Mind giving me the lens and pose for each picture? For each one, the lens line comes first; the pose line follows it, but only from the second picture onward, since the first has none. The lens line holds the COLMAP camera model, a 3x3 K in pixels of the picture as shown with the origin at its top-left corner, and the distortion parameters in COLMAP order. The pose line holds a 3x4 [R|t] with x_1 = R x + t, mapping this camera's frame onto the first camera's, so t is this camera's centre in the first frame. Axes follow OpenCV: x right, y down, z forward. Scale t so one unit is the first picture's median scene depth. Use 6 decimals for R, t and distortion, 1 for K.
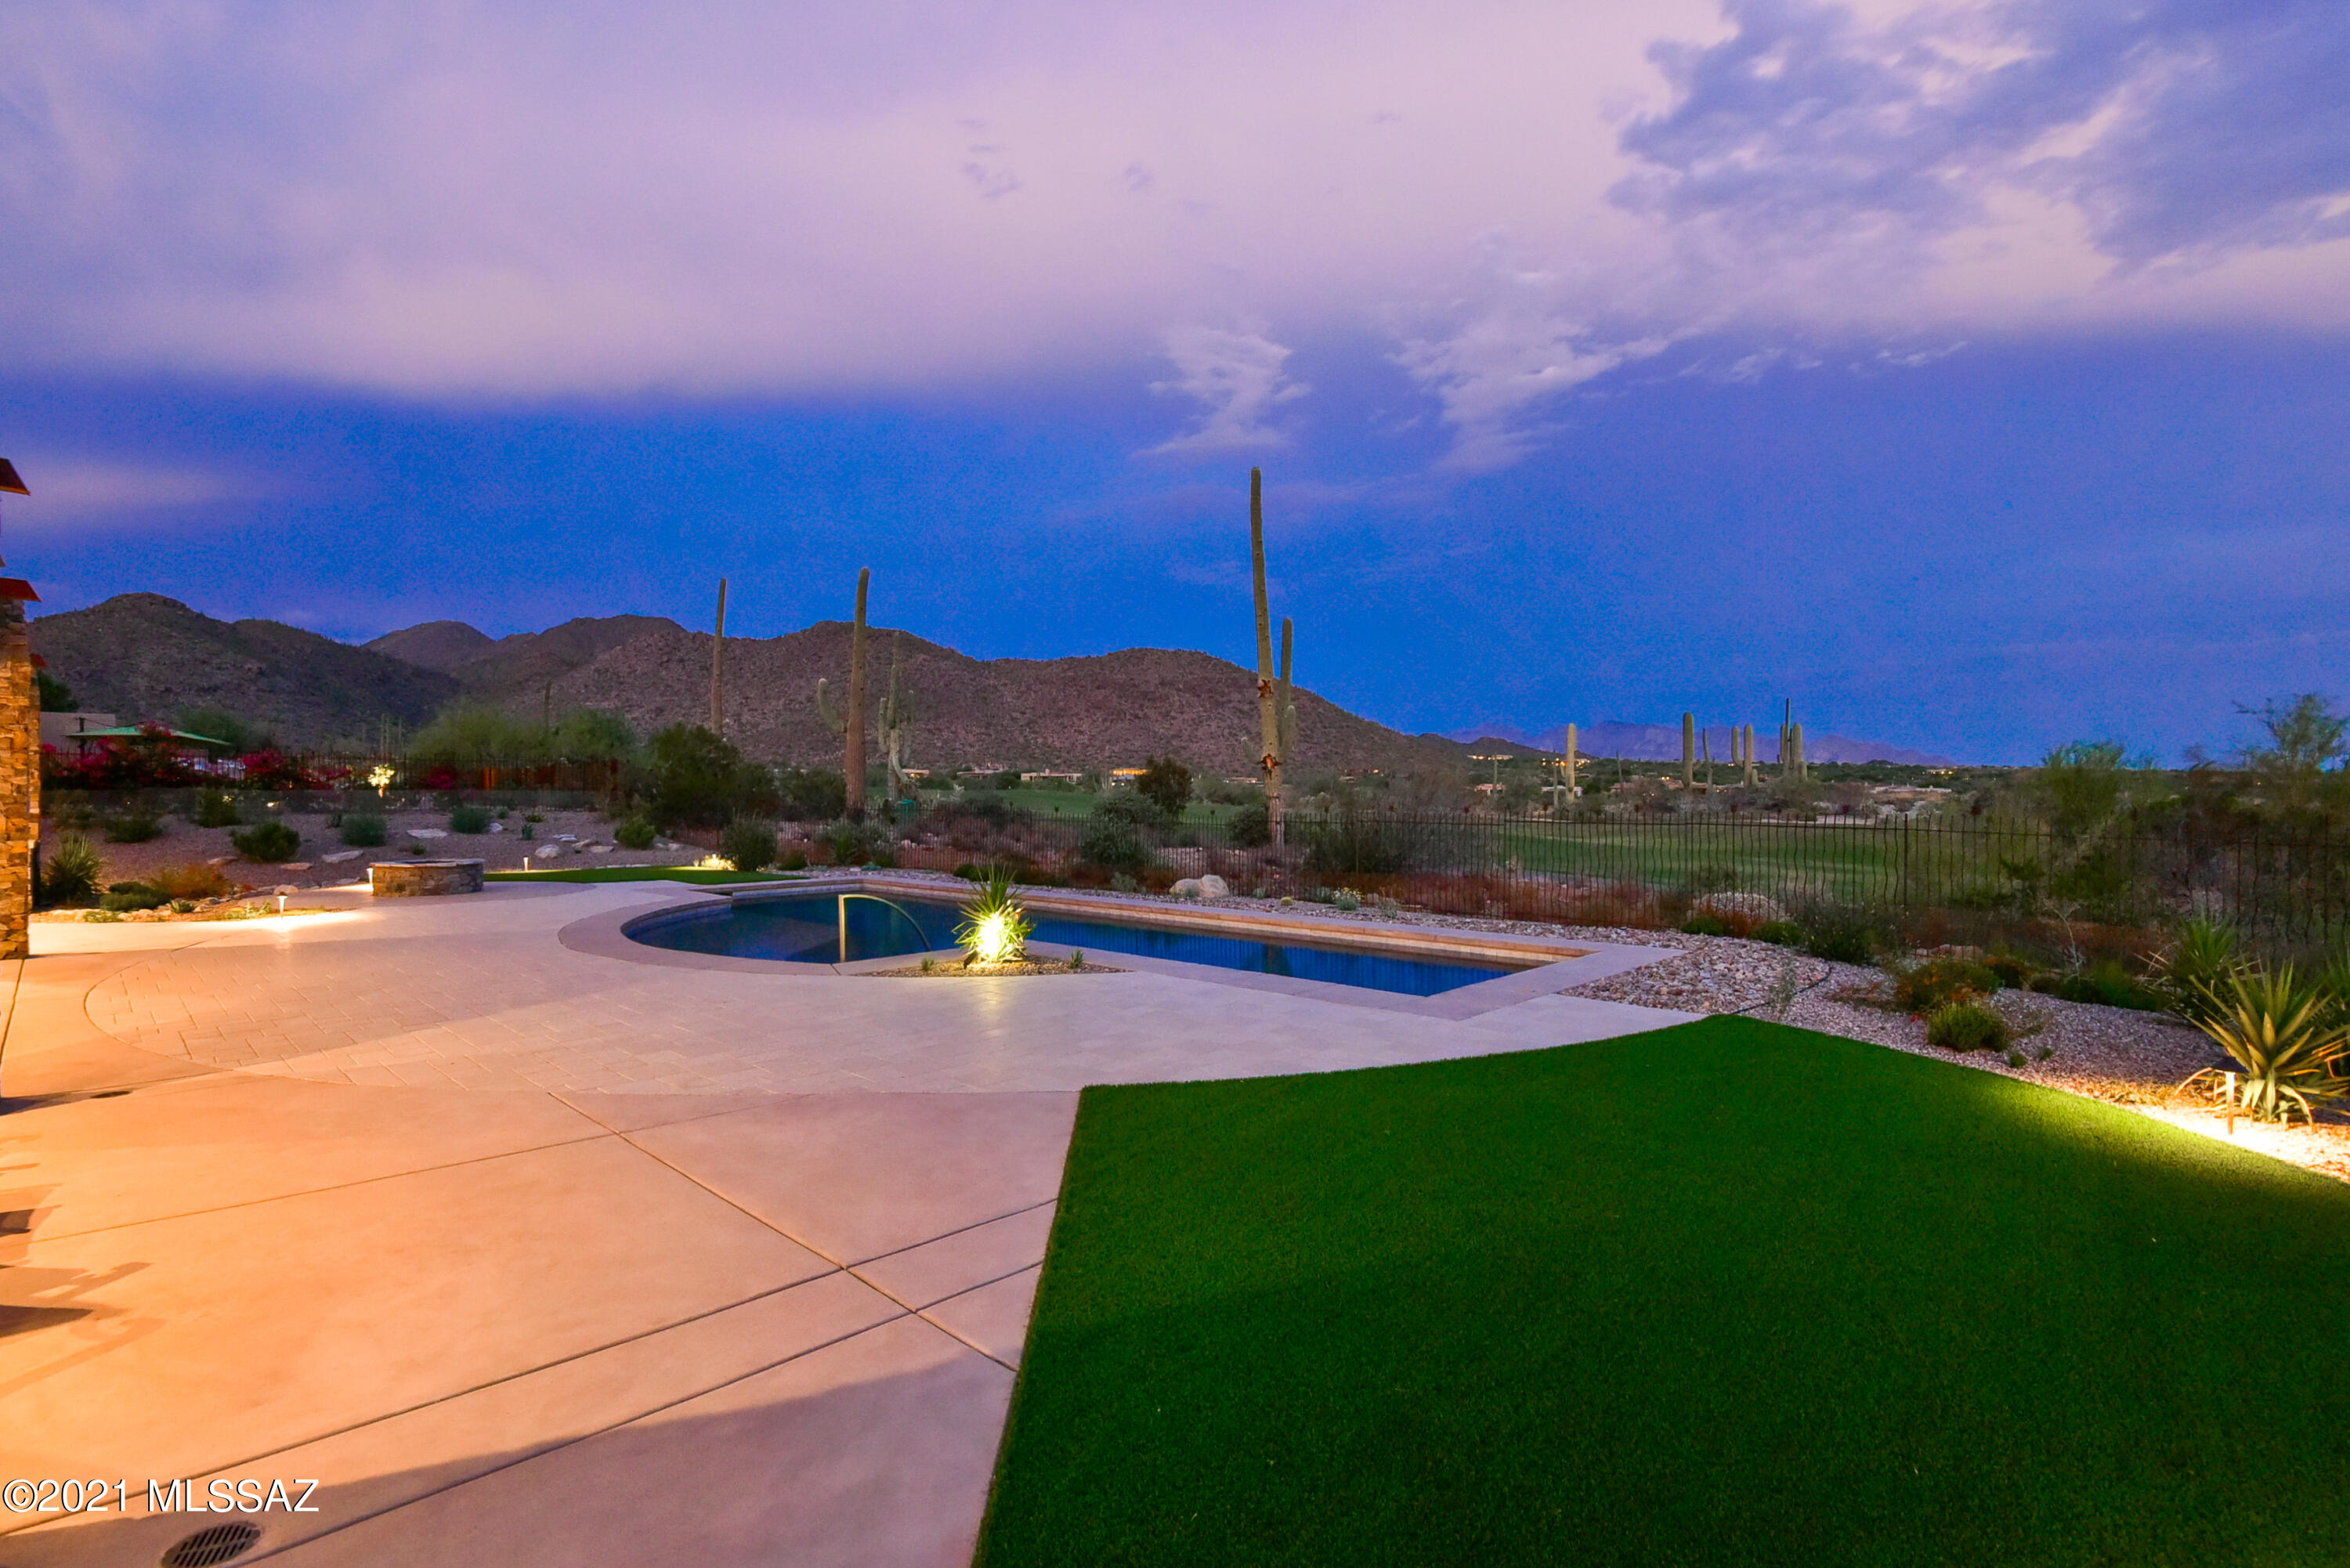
lens RADIAL K [[1093.1, 0, 1158.2], [0, 1093.1, 775.5], [0, 0, 1]] dist [-0.021610, -0.003790]
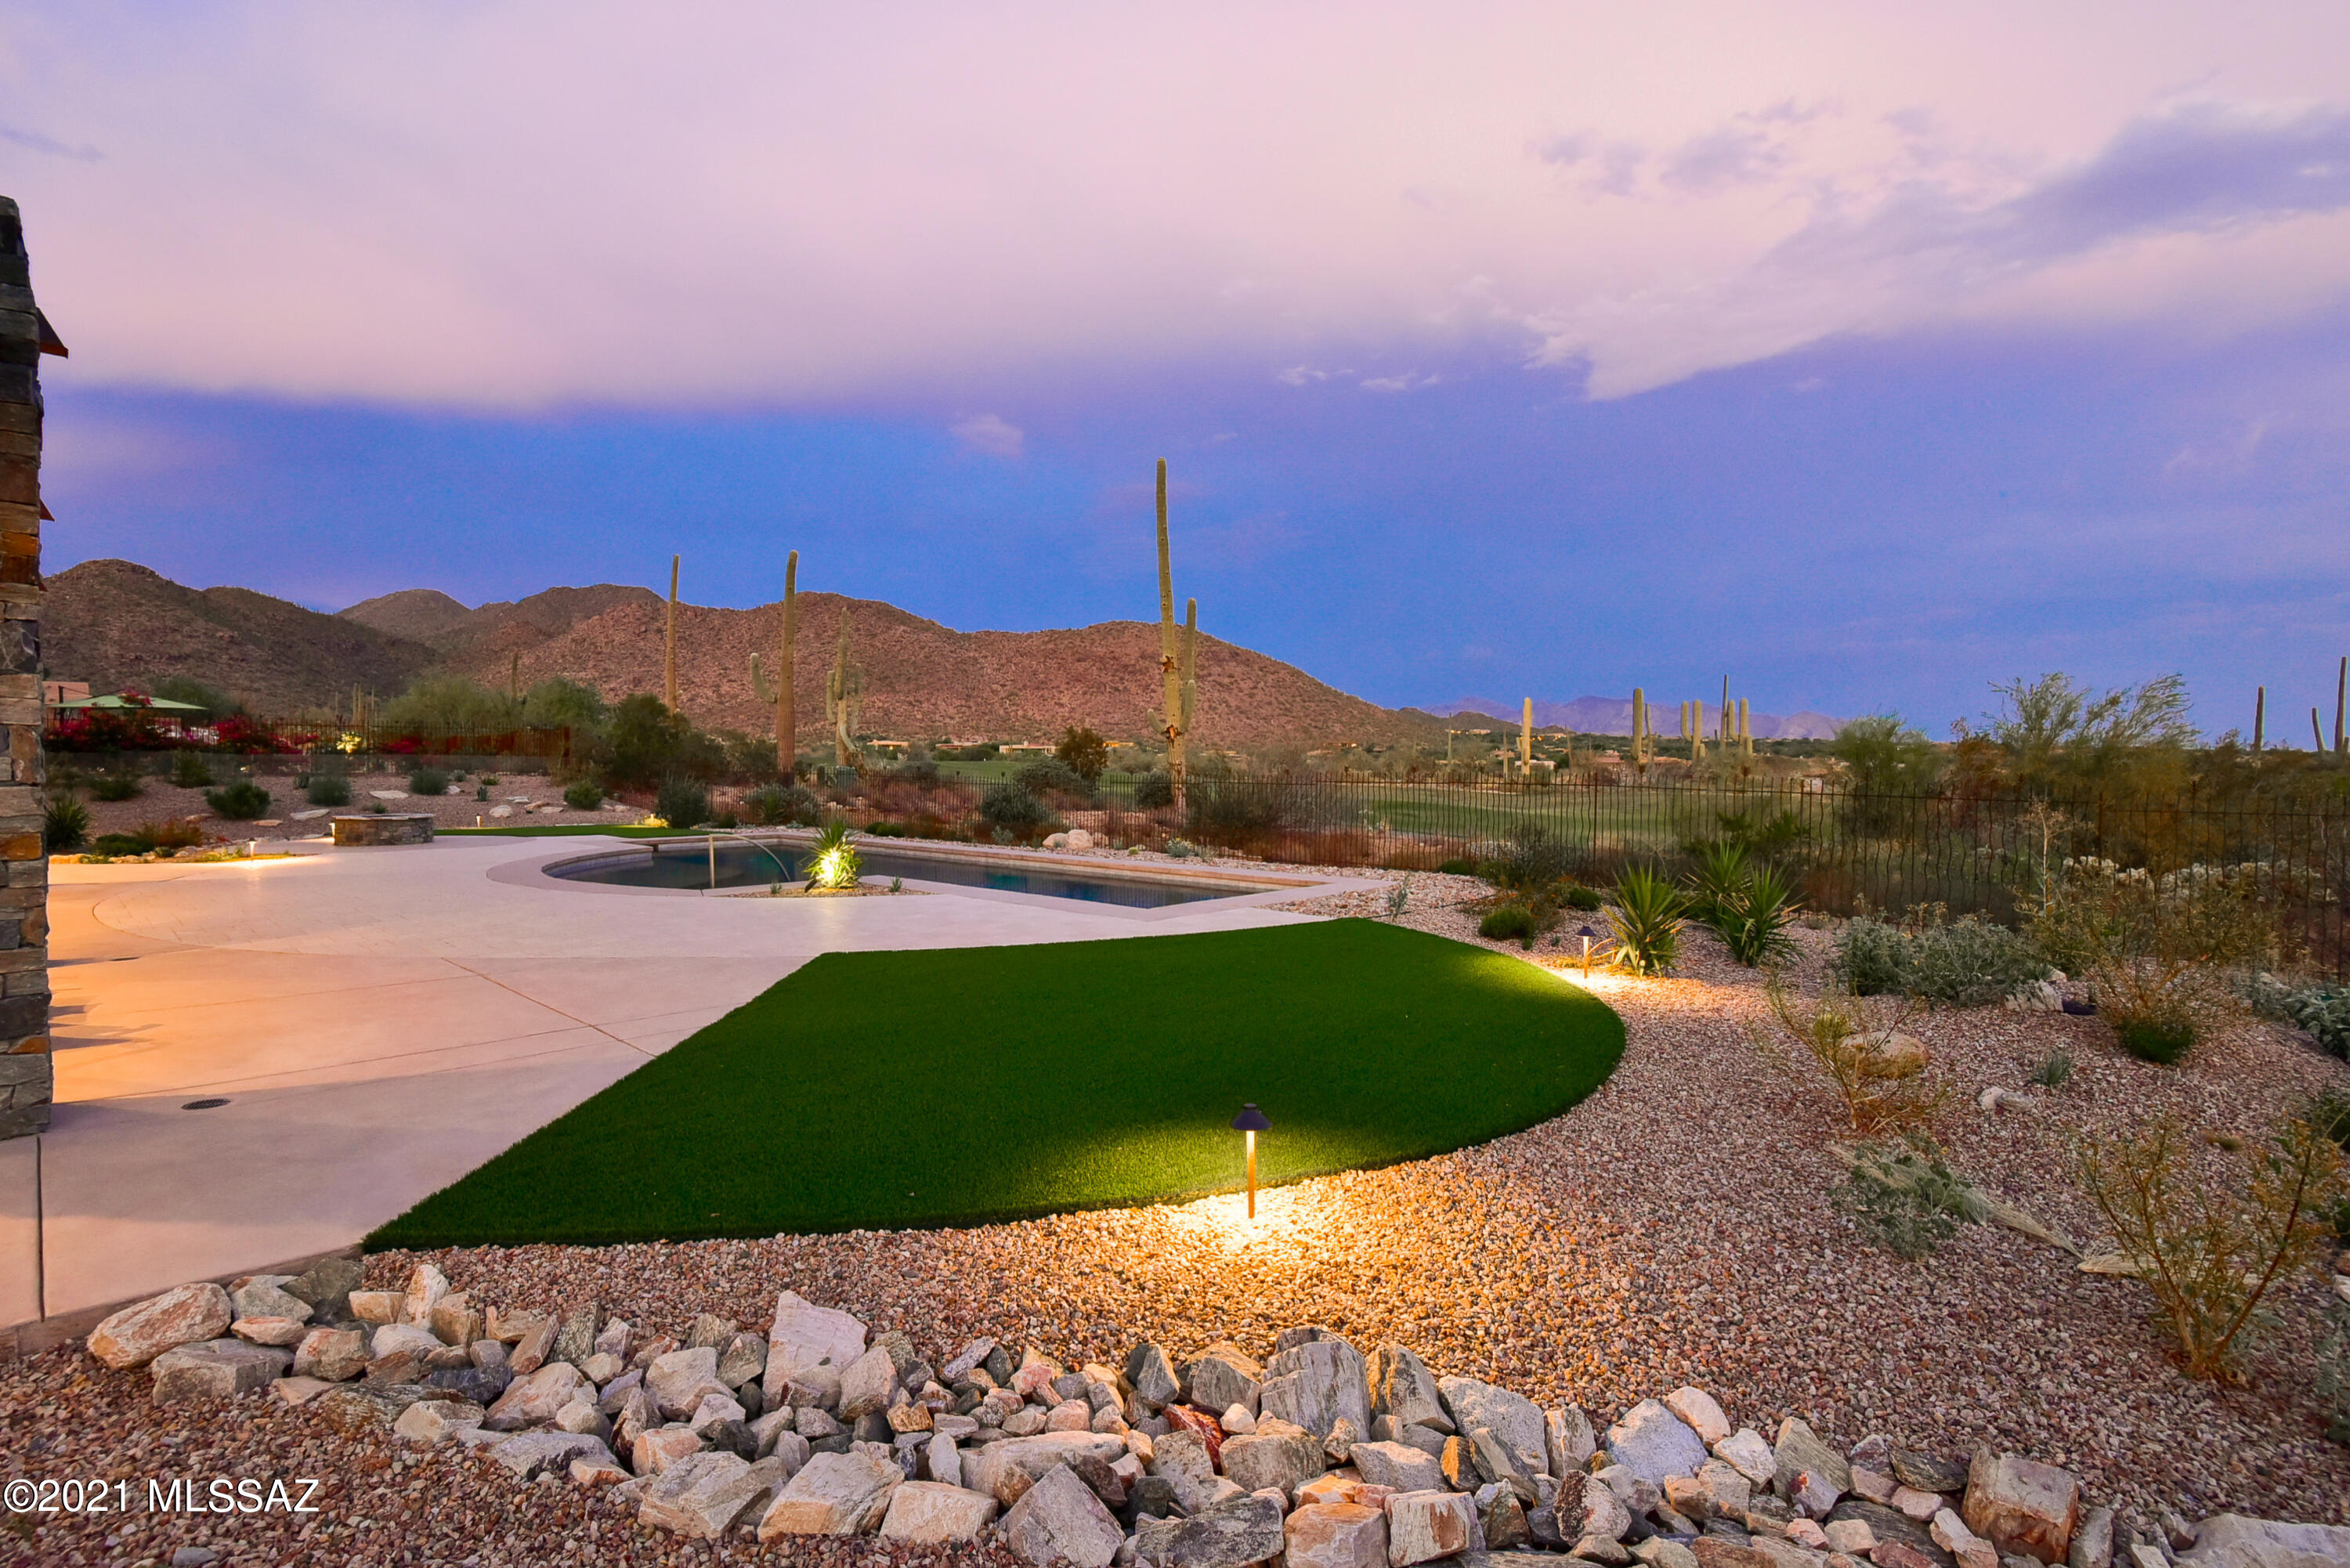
lens RADIAL K [[1093.1, 0, 1149.7], [0, 1093.1, 766.2], [0, 0, 1]] dist [-0.021610, -0.003790]
pose [[0.999934, 0.004299, 0.010670, 0.070483], [-0.004470, 0.999861, 0.016048, 0.004431], [-0.010600, -0.016095, 0.999814, -0.084261]]
